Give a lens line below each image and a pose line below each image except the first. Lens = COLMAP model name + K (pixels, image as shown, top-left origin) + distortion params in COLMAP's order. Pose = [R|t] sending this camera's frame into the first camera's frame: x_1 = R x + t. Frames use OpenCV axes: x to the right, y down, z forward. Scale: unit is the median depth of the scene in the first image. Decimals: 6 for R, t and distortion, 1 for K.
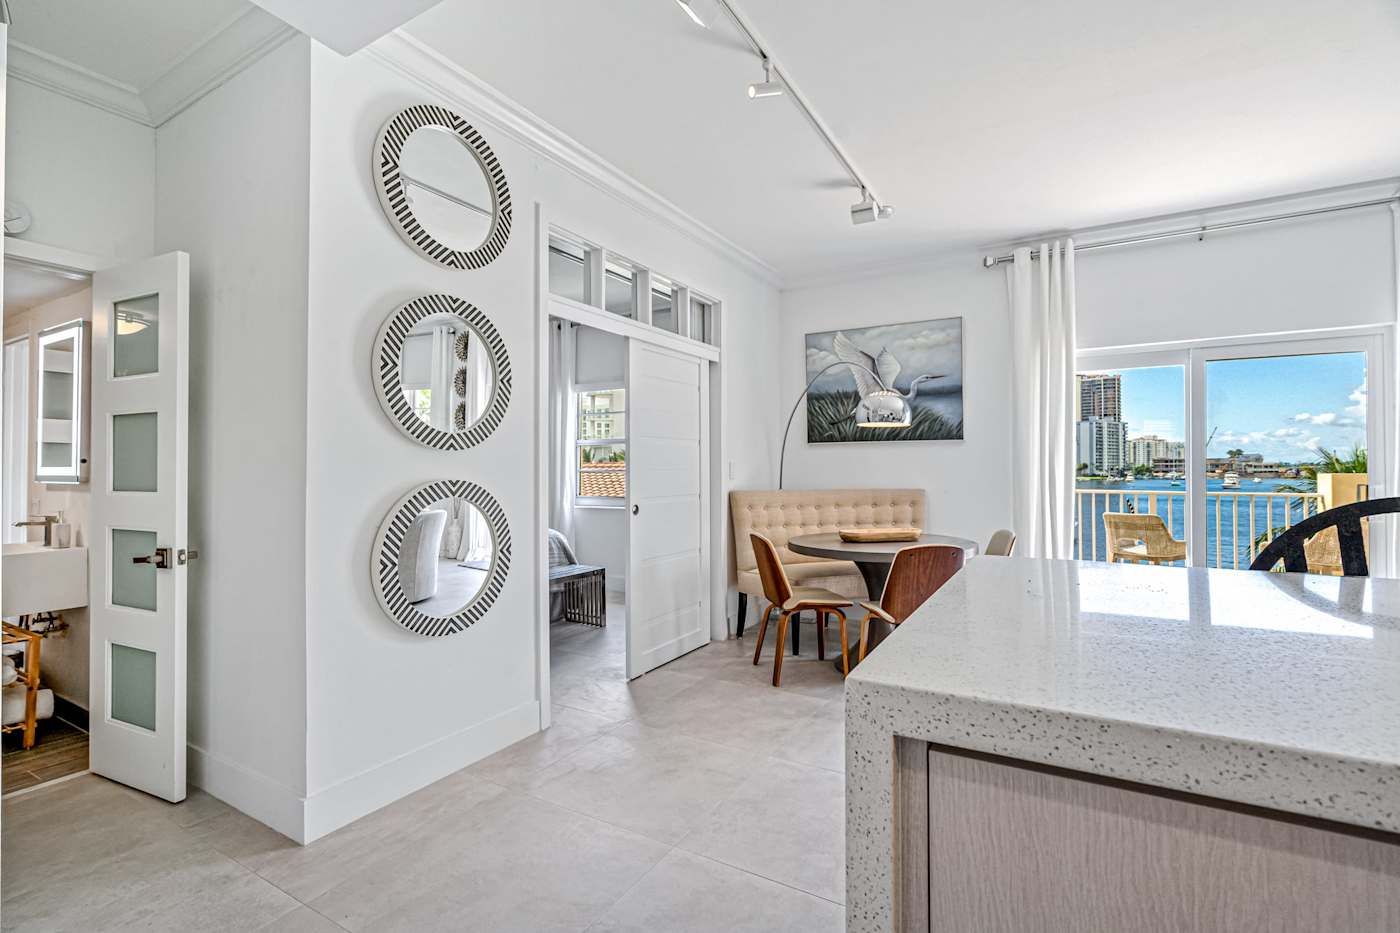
lens RADIAL K [[640.7, 0, 700.5], [0, 640.7, 460.4], [0, 0, 1]] dist [-0.001178, 0.000617]
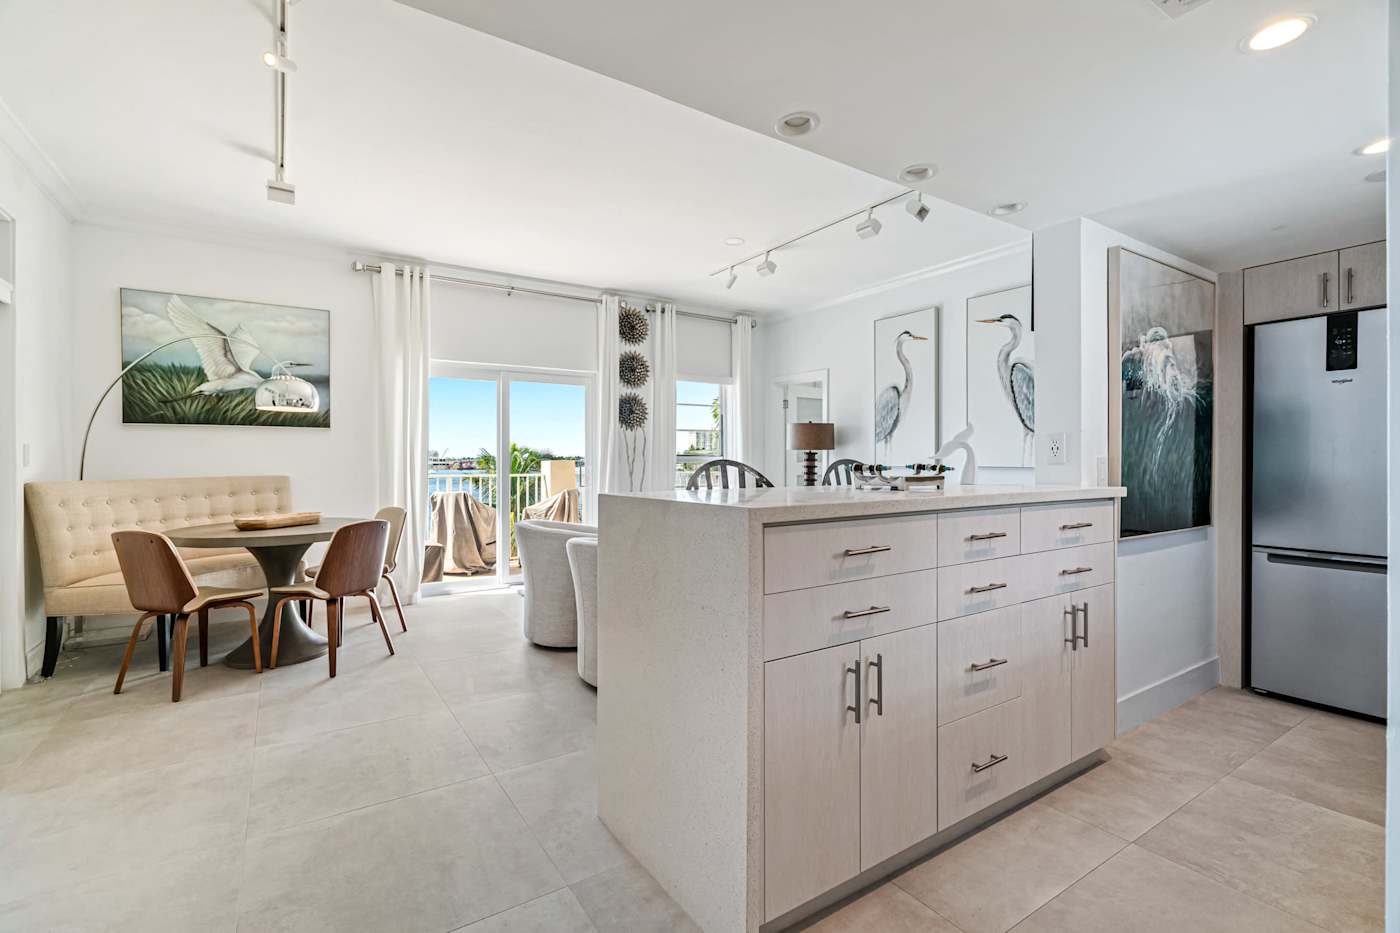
lens RADIAL K [[640.7, 0, 700.5], [0, 640.7, 460.4], [0, 0, 1]] dist [-0.001178, 0.000617]
pose [[0.442015, 0.000529, 0.897008, -0.336269], [-0.008733, 0.999955, 0.003714, 0.015416], [-0.896965, -0.009475, 0.441999, -0.016138]]
